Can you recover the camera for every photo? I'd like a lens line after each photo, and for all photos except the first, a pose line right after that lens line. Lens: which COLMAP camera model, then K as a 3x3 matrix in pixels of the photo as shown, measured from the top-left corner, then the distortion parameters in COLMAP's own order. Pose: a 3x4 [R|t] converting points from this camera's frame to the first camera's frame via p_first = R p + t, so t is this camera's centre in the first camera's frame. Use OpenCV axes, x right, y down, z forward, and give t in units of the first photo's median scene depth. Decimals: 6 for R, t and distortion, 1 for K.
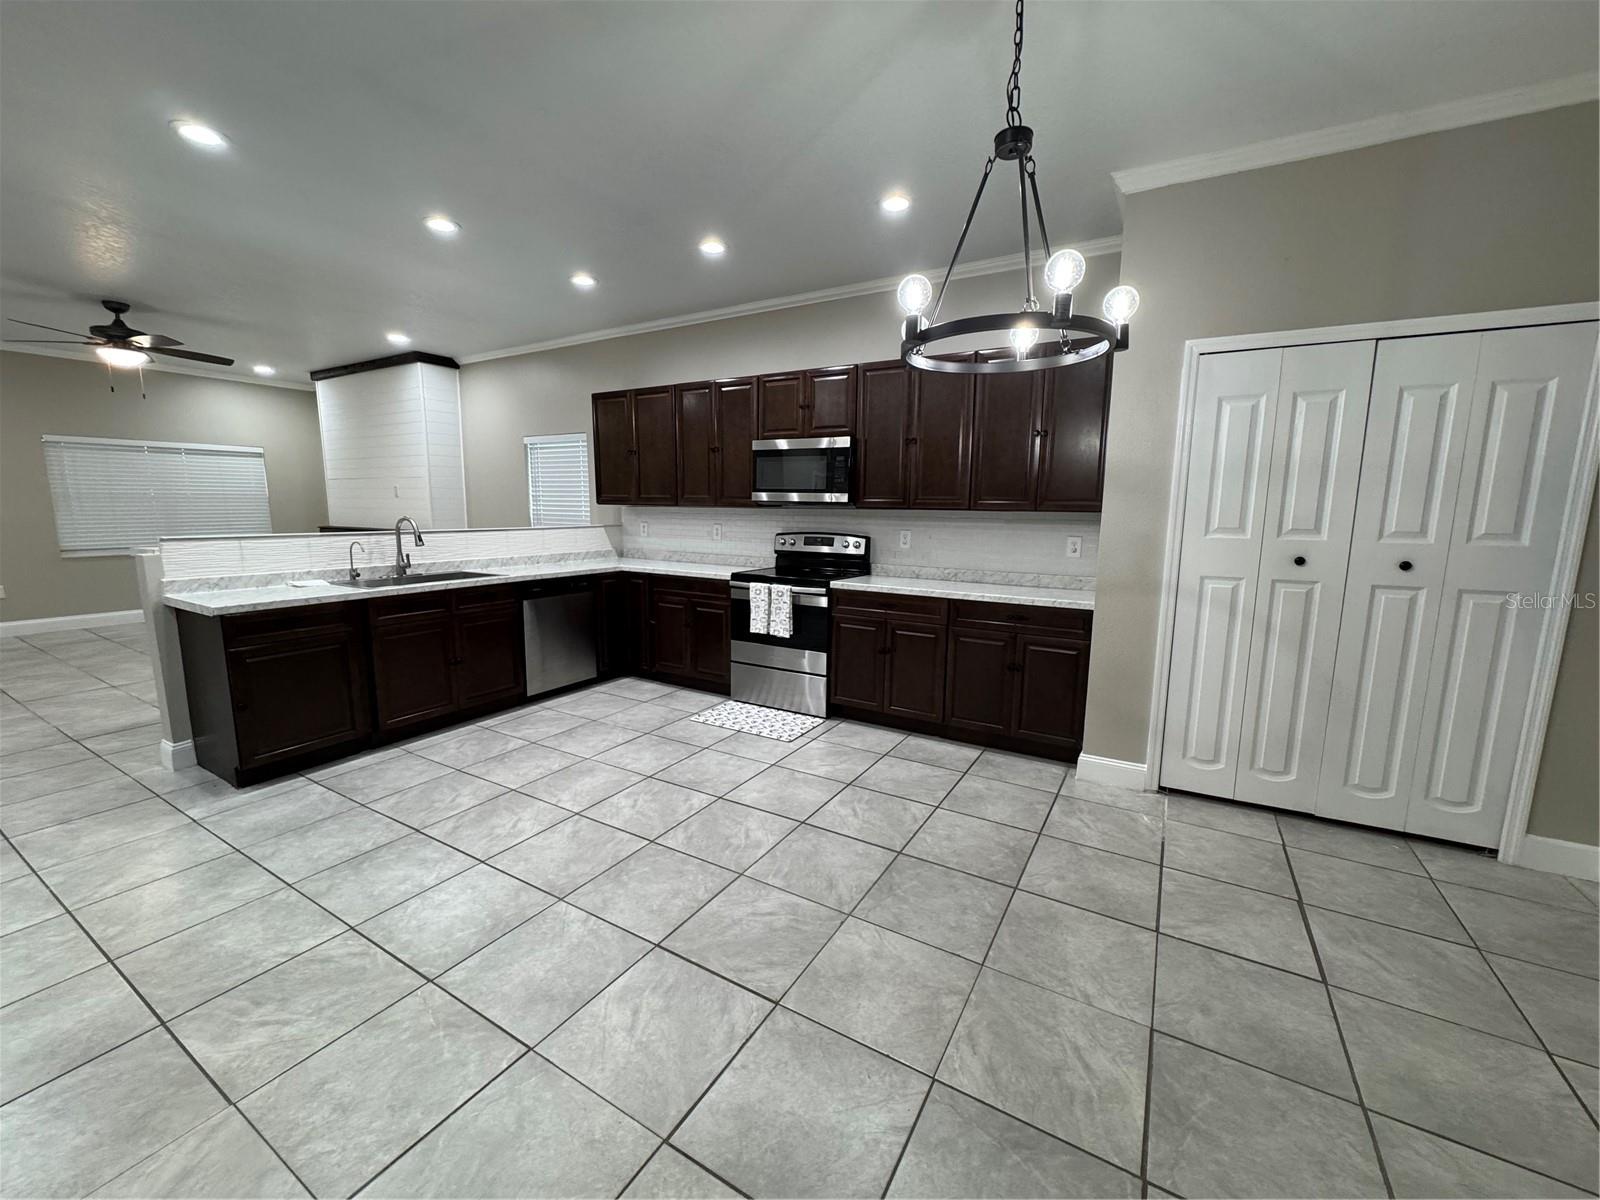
lens RADIAL K [[639.4, 0, 801.6], [0, 639.4, 600.0], [0, 0, 1]] dist [-0.000025, 0.000402]
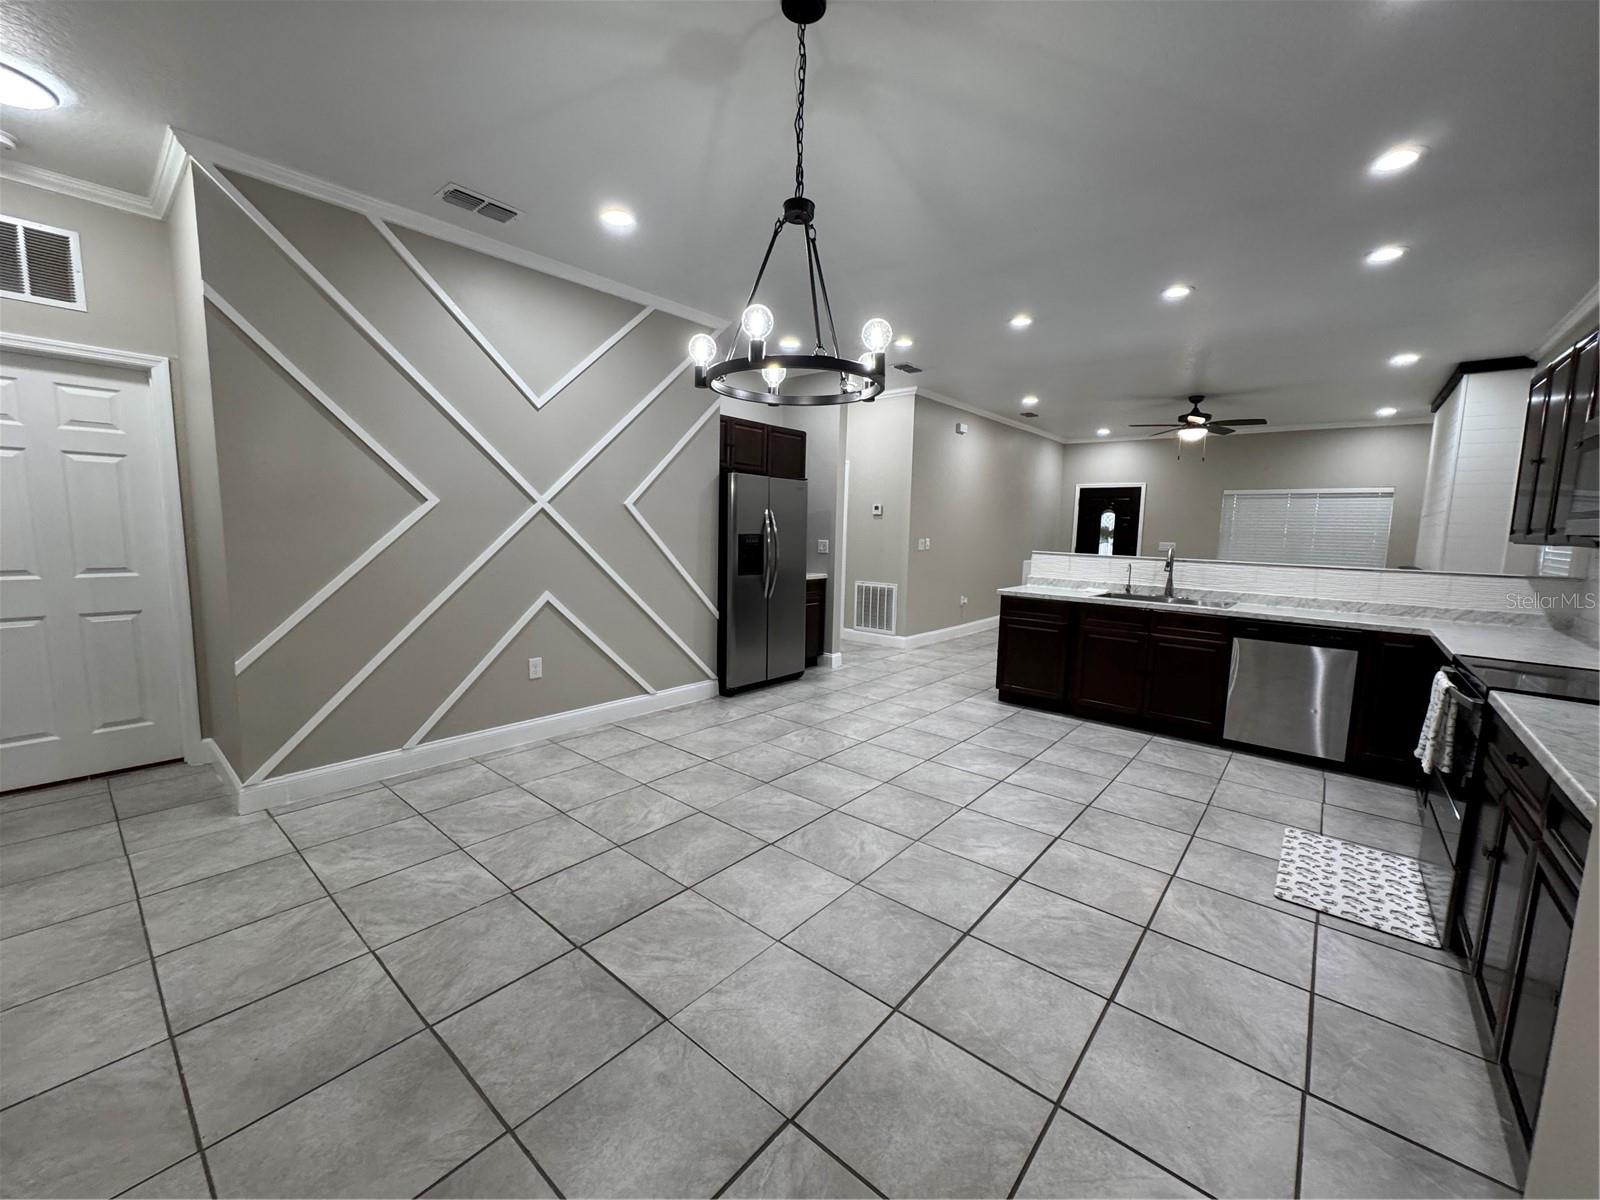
lens RADIAL K [[639.4, 0, 795.7], [0, 639.4, 597.2], [0, 0, 1]] dist [-0.000025, 0.000402]
pose [[-0.174336, 0.098576, -0.979740, 0.753756], [-0.172894, 0.976455, 0.129011, -0.083996], [0.969389, 0.191882, -0.153188, 0.637174]]
